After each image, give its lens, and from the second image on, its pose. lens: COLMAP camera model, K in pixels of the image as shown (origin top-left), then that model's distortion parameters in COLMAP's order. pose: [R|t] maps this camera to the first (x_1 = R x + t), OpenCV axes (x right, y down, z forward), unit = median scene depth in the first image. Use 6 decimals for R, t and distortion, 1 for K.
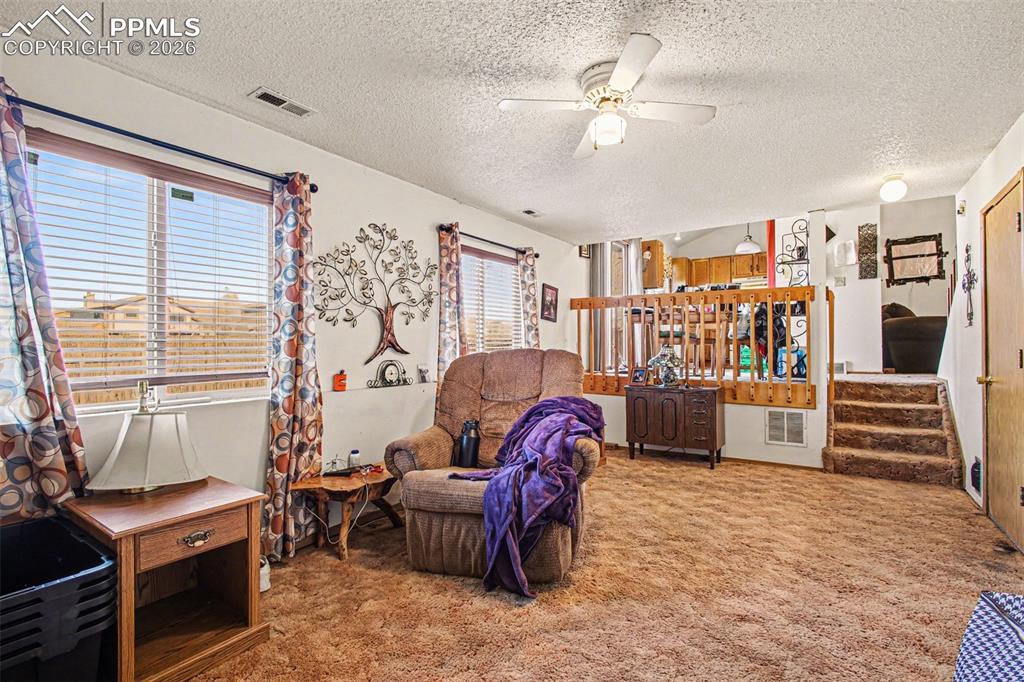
lens RADIAL K [[476.4, 0, 516.7], [0, 476.4, 346.9], [0, 0, 1]] dist [-0.000924, -0.000441]
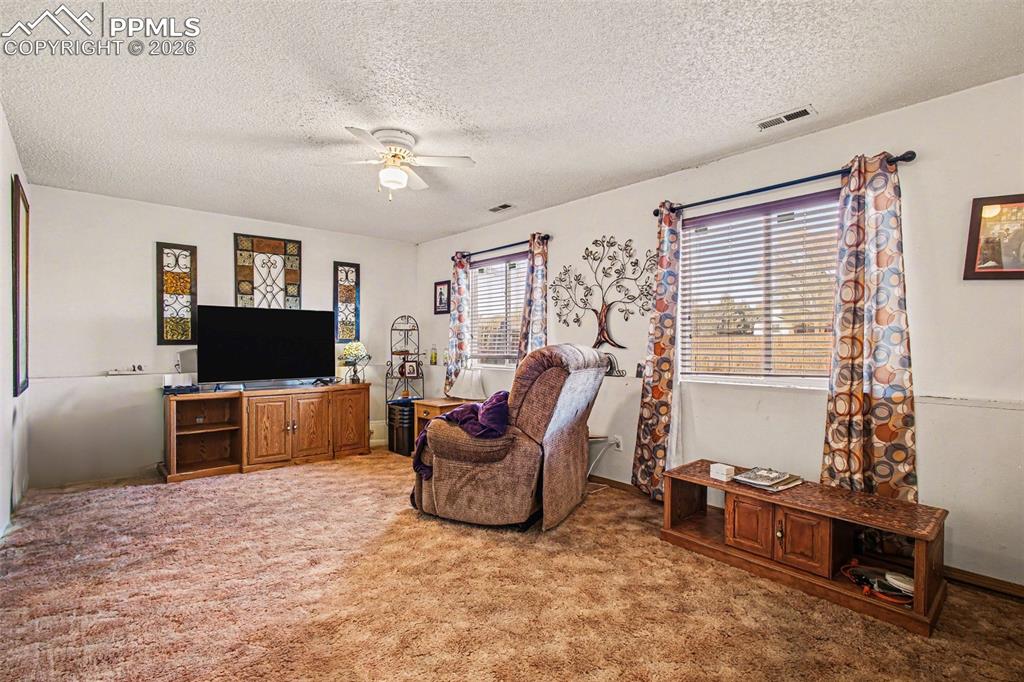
lens RADIAL K [[476.4, 0, 508.5], [0, 476.4, 343.6], [0, 0, 1]] dist [-0.000924, -0.000441]
pose [[-0.241147, 0.005144, -0.970475, 0.906228], [-0.000714, 0.999985, 0.005478, -0.001346], [0.970488, 0.002014, -0.241140, 1.049439]]
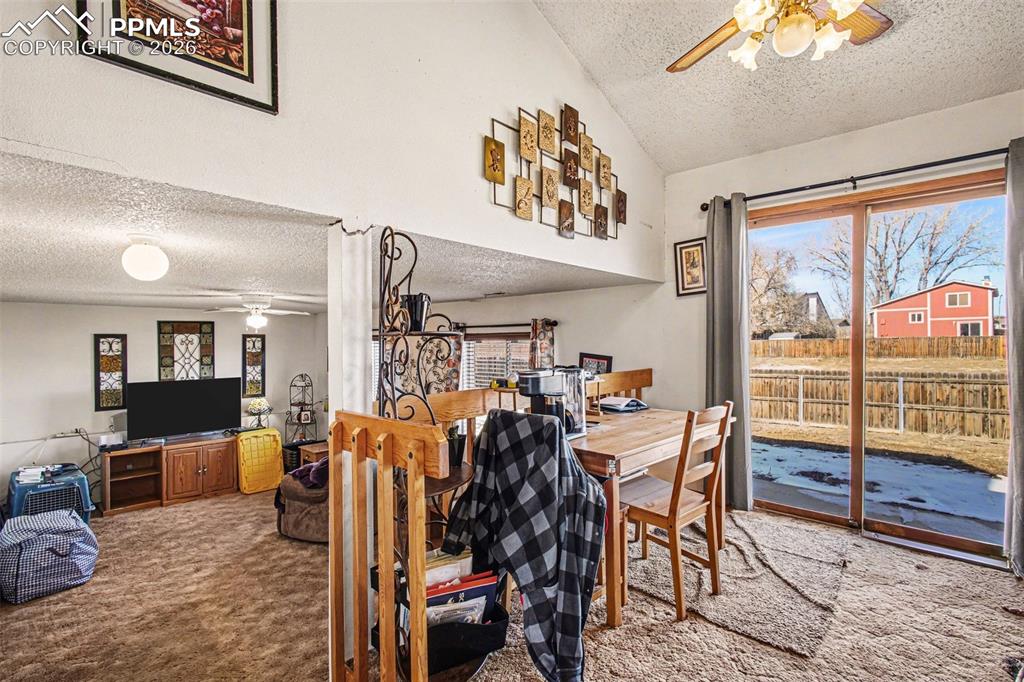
lens RADIAL K [[476.4, 0, 512.6], [0, 476.4, 343.0], [0, 0, 1]] dist [-0.000924, -0.000441]
pose [[-0.159071, 0.006808, -0.987244, 1.321132], [0.001391, 0.999977, 0.006671, -0.239011], [0.987266, -0.000312, -0.159077, 1.555249]]
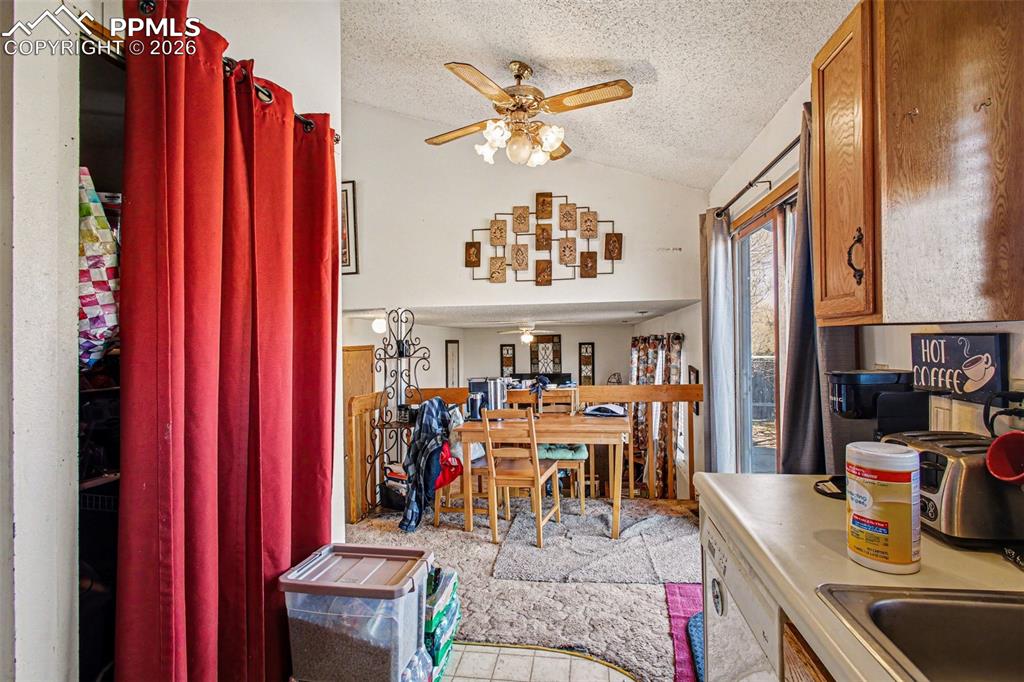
lens RADIAL K [[476.4, 0, 515.2], [0, 476.4, 338.2], [0, 0, 1]] dist [-0.000924, -0.000441]
pose [[-0.905035, 0.014444, -0.425091, 1.059869], [0.018706, 0.999808, -0.005855, -0.280852], [0.424925, -0.013250, -0.905132, 2.504144]]
